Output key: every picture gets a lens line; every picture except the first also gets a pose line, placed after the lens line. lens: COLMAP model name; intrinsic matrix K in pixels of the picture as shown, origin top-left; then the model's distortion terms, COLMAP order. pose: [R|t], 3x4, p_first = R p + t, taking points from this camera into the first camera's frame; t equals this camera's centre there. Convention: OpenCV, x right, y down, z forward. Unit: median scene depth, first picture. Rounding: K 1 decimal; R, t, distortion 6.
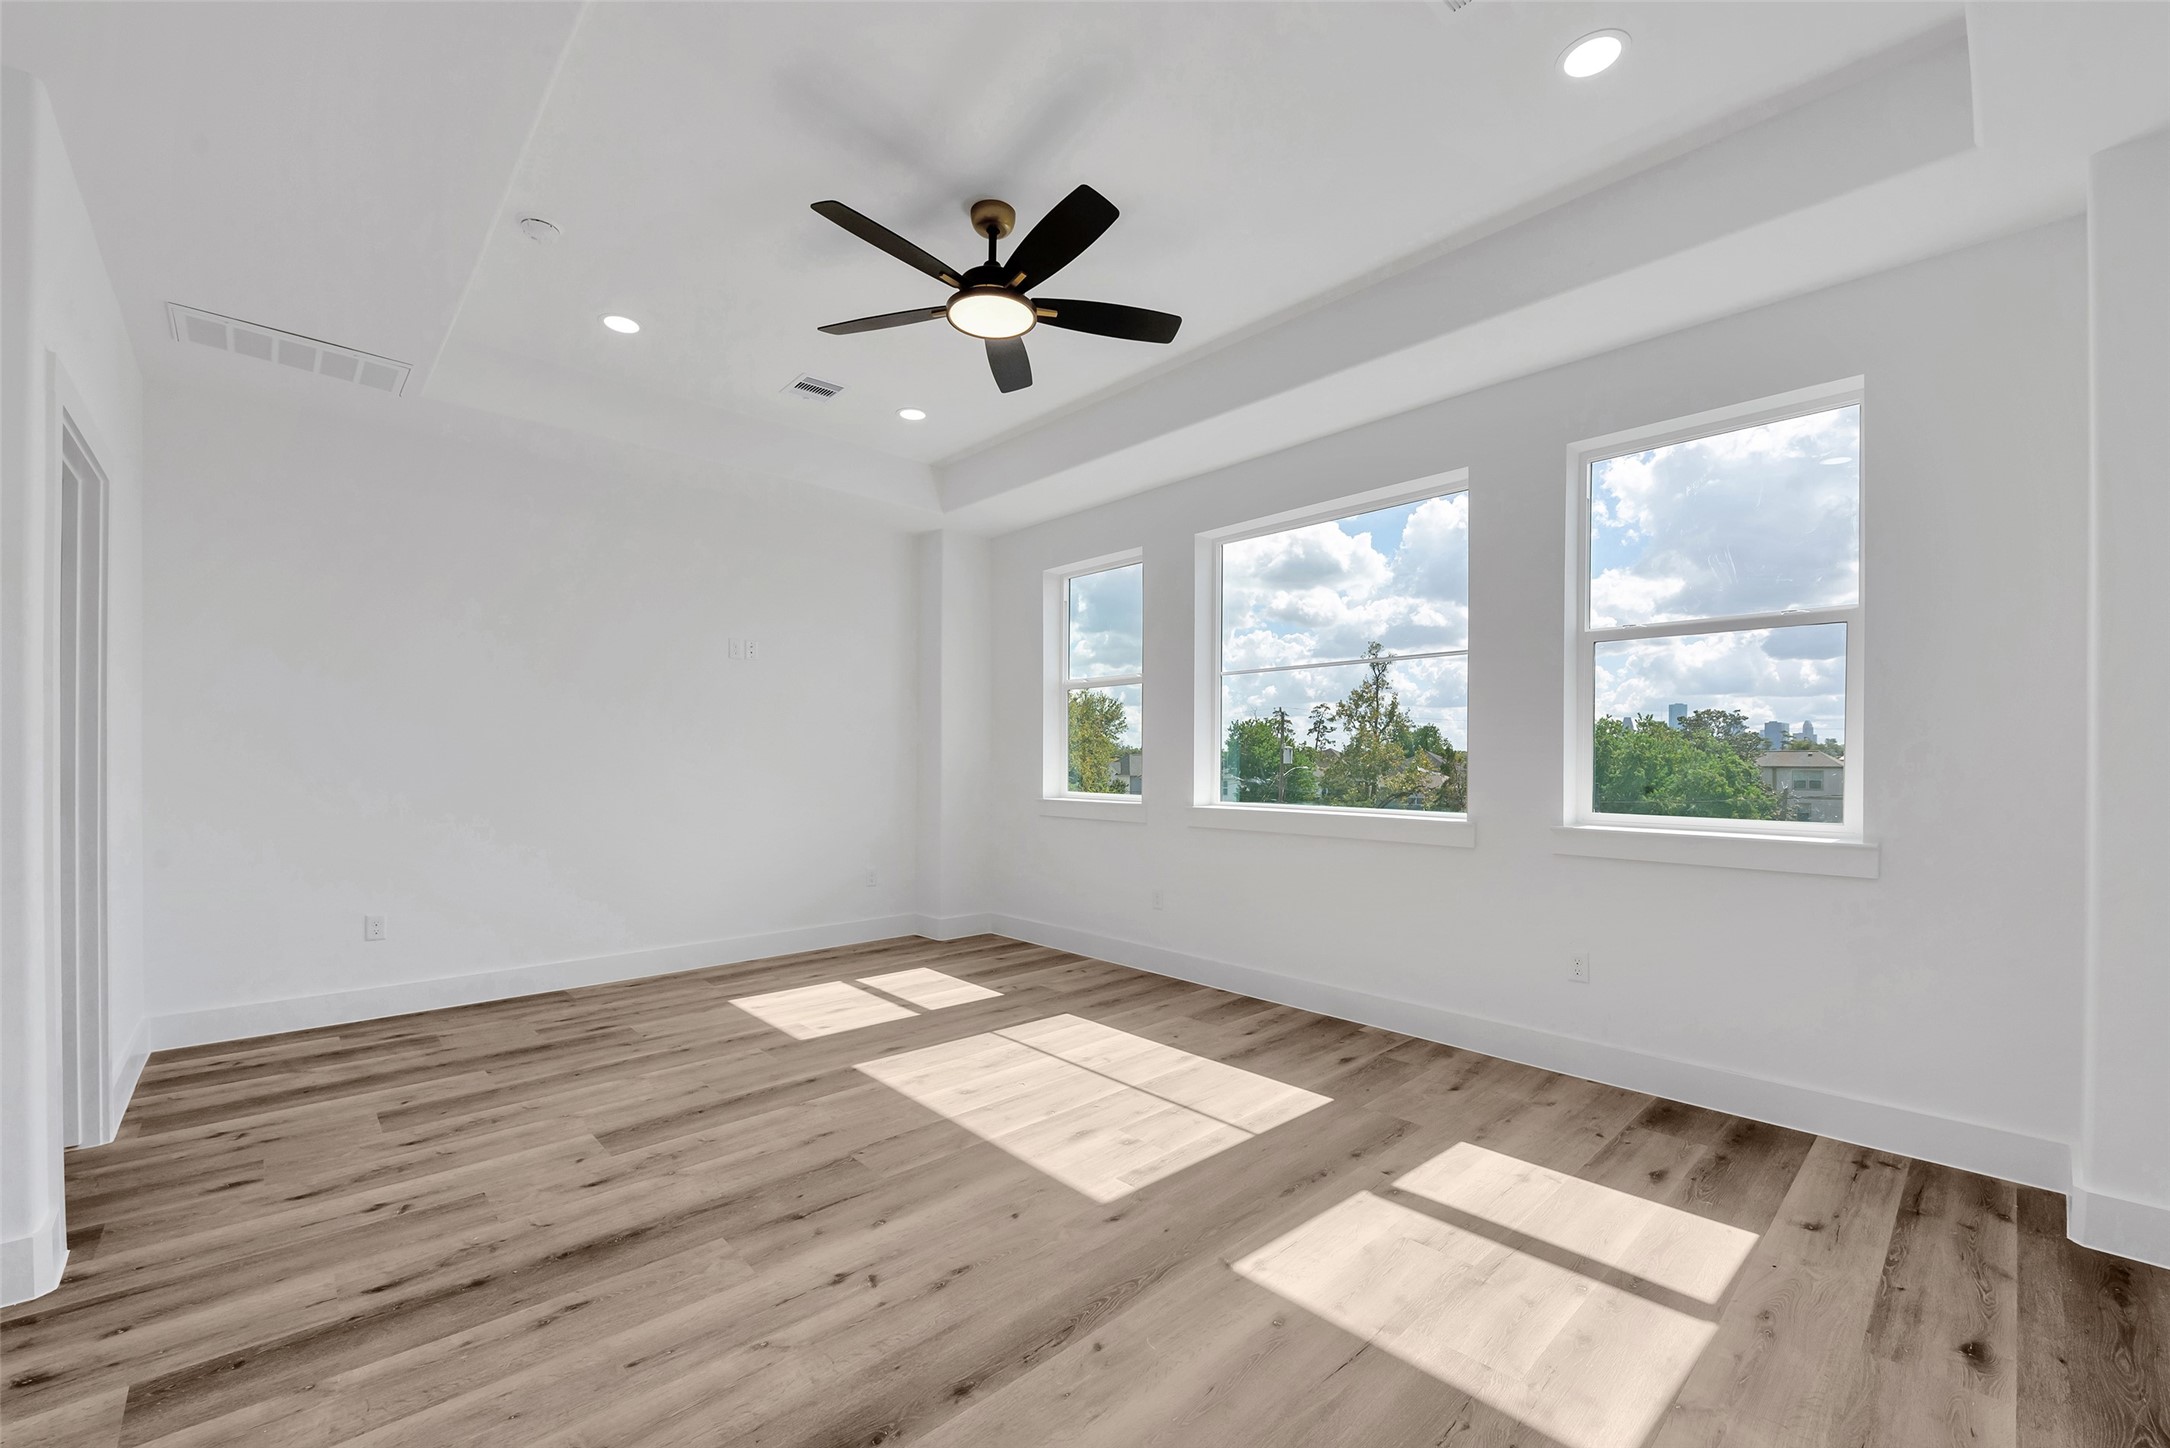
lens RADIAL K [[874.4, 0, 1056.8], [0, 874.4, 767.1], [0, 0, 1]] dist [-0.000627, -0.003978]
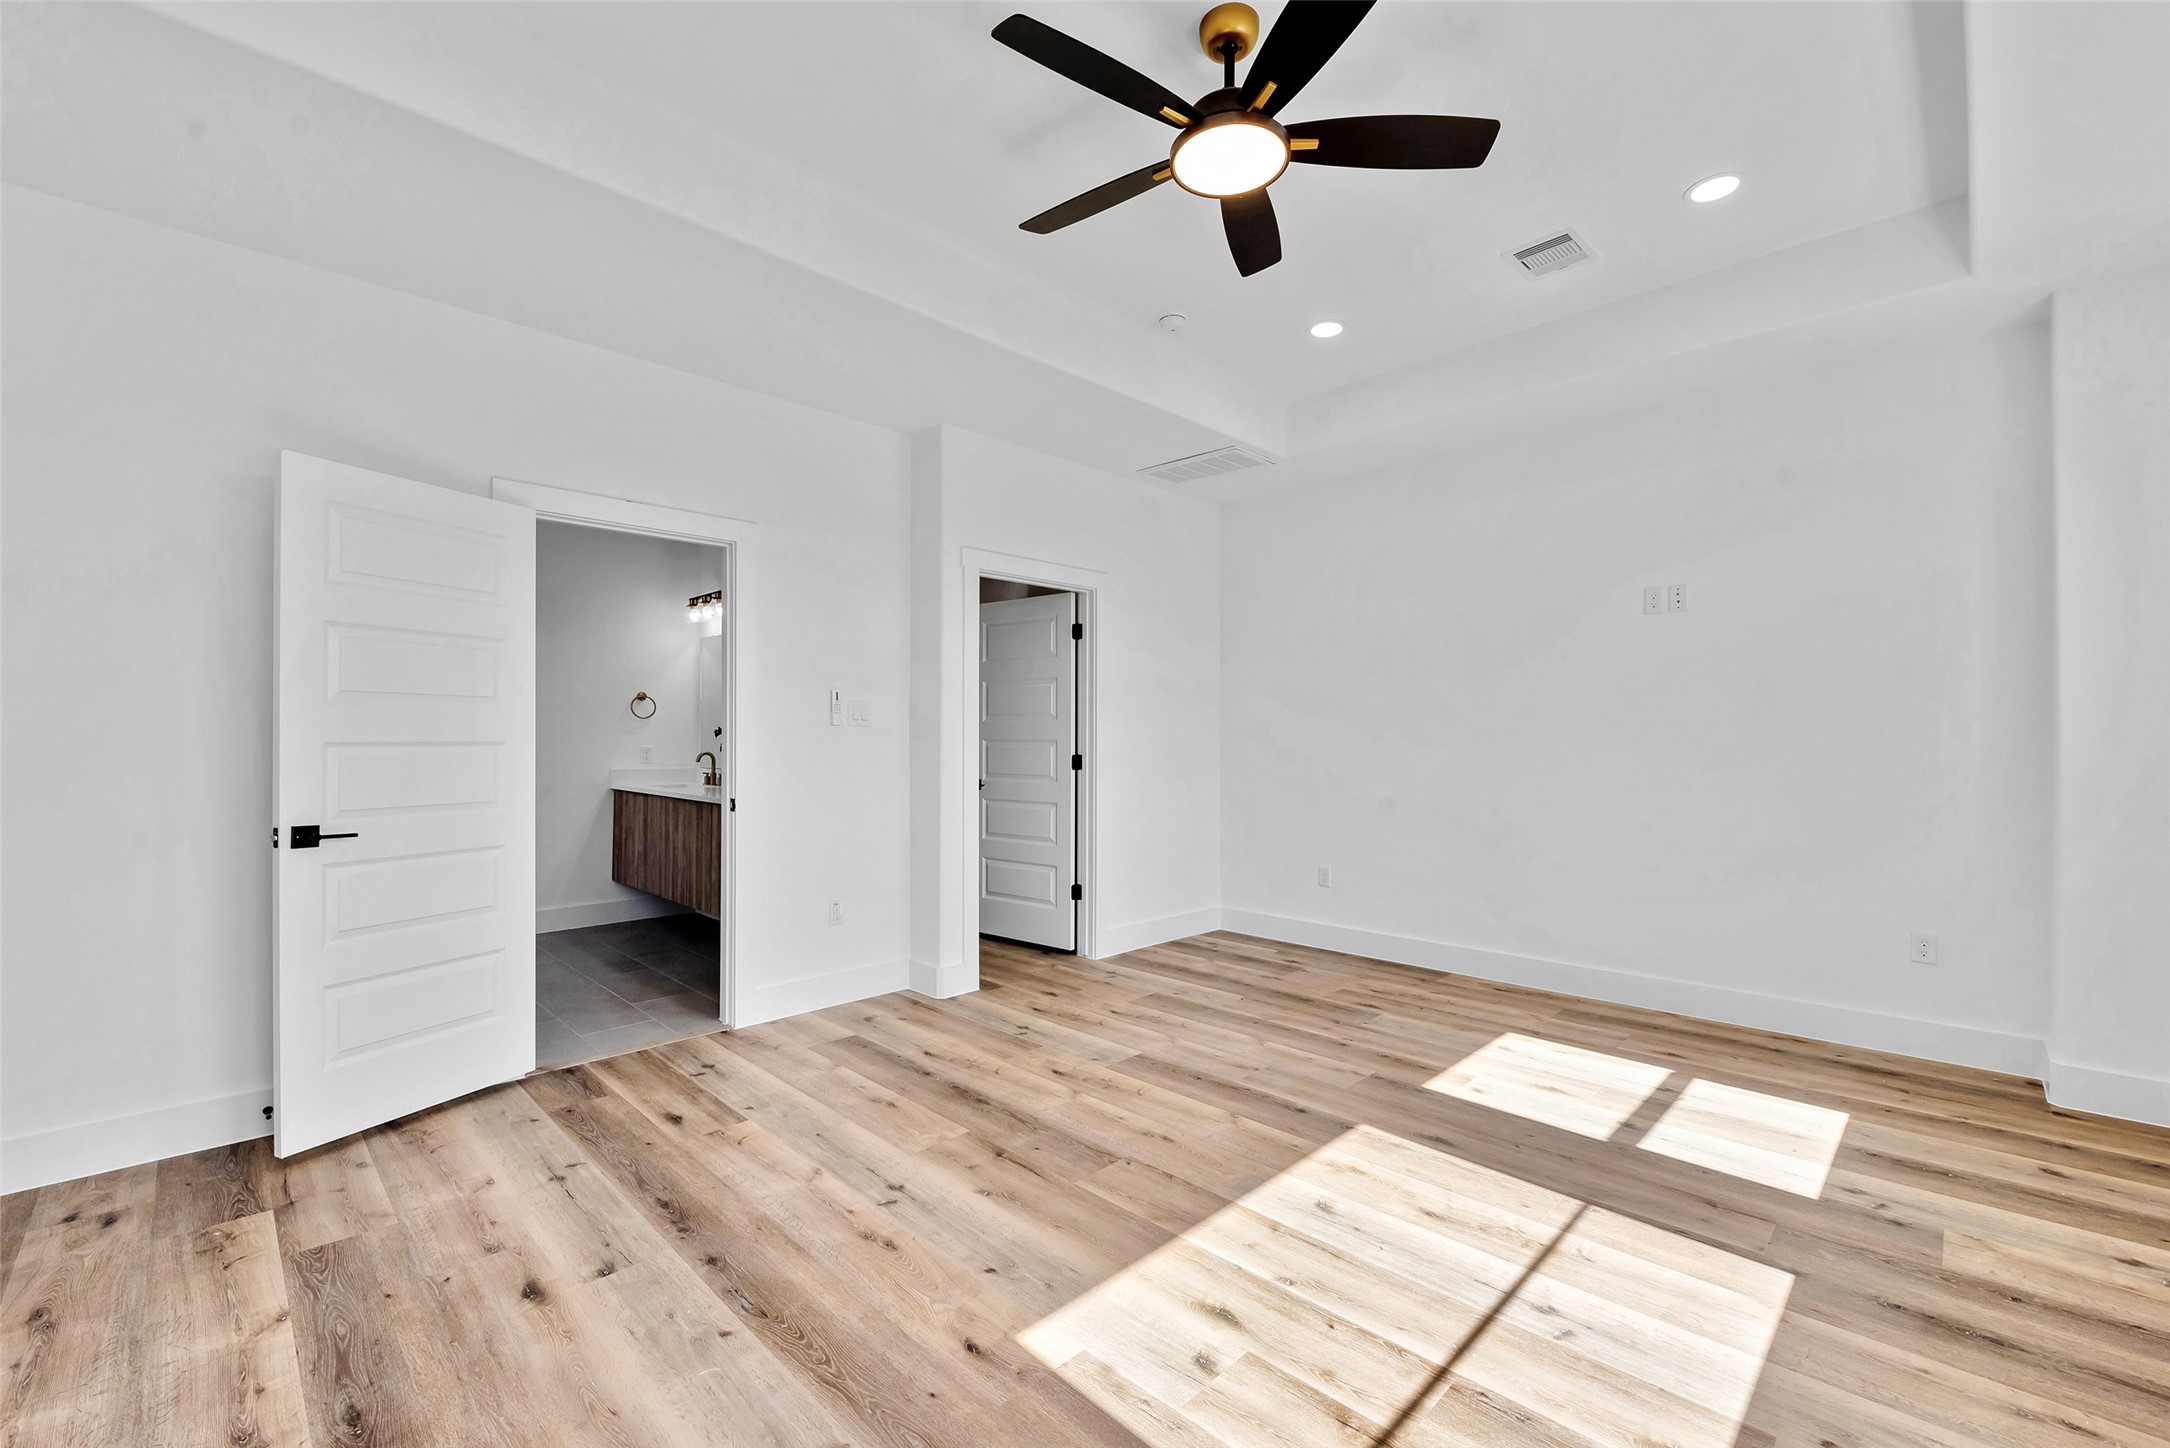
lens RADIAL K [[874.4, 0, 1089.2], [0, 874.4, 729.0], [0, 0, 1]] dist [-0.000627, -0.003978]
pose [[0.063422, -0.015086, -0.997873, 0.730324], [-0.009450, 0.999832, -0.015716, -0.009344], [0.997942, 0.010427, 0.063269, 0.911933]]
